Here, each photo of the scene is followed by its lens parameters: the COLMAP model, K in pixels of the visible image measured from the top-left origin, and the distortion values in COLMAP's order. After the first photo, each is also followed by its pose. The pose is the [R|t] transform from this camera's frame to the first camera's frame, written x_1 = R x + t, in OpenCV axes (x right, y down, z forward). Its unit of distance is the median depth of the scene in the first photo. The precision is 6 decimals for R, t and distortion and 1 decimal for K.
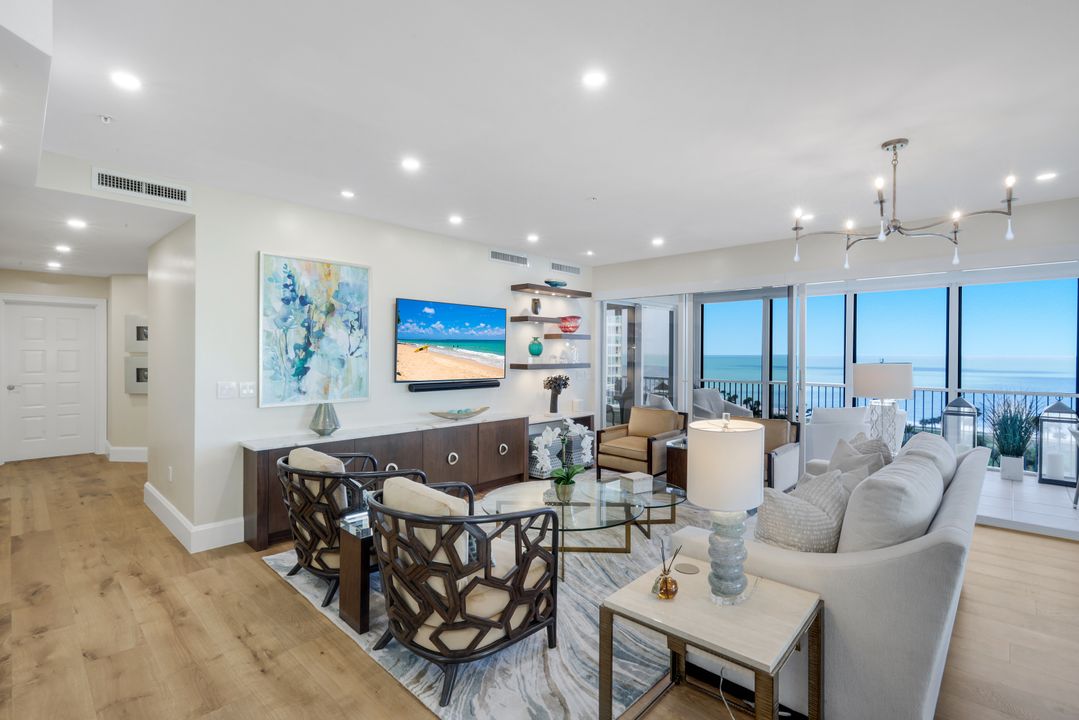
lens RADIAL K [[488.5, 0, 544.8], [0, 488.5, 359.7], [0, 0, 1]] dist [-0.003484, 0.000774]
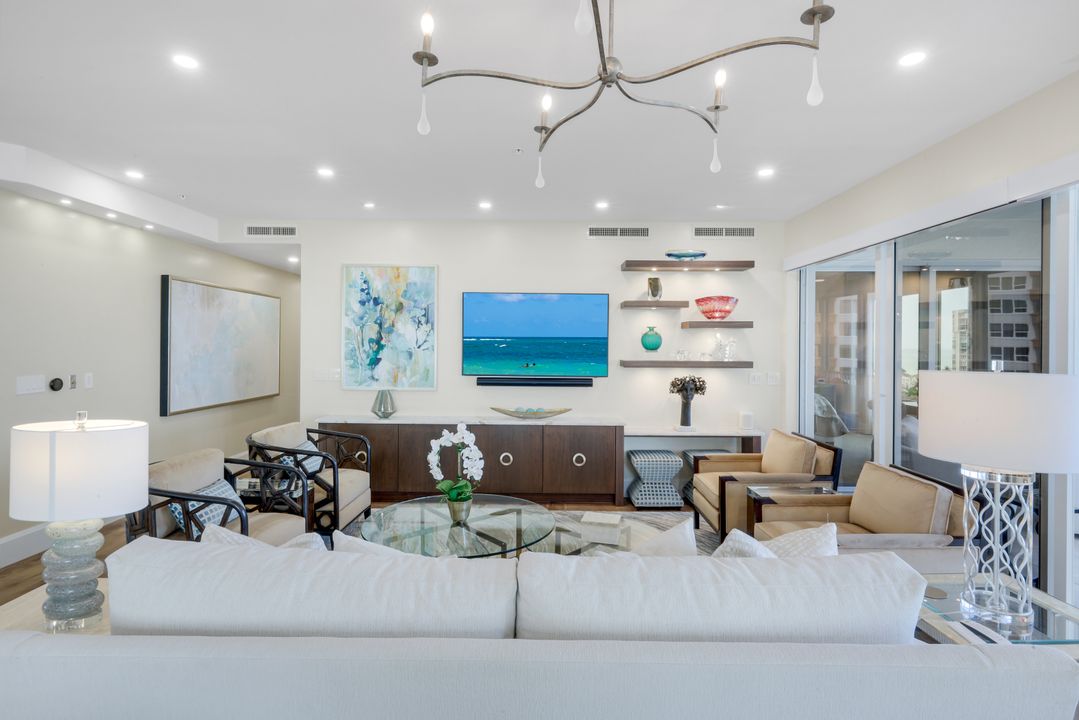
lens RADIAL K [[526.8, 0, 539.4], [0, 526.8, 351.0], [0, 0, 1]] dist [0.000130, 0.000835]
pose [[0.687244, 0.005499, -0.726406, 0.651539], [-0.013045, 0.999904, -0.004772, -0.000670], [0.726310, 0.012756, 0.687249, 0.388803]]
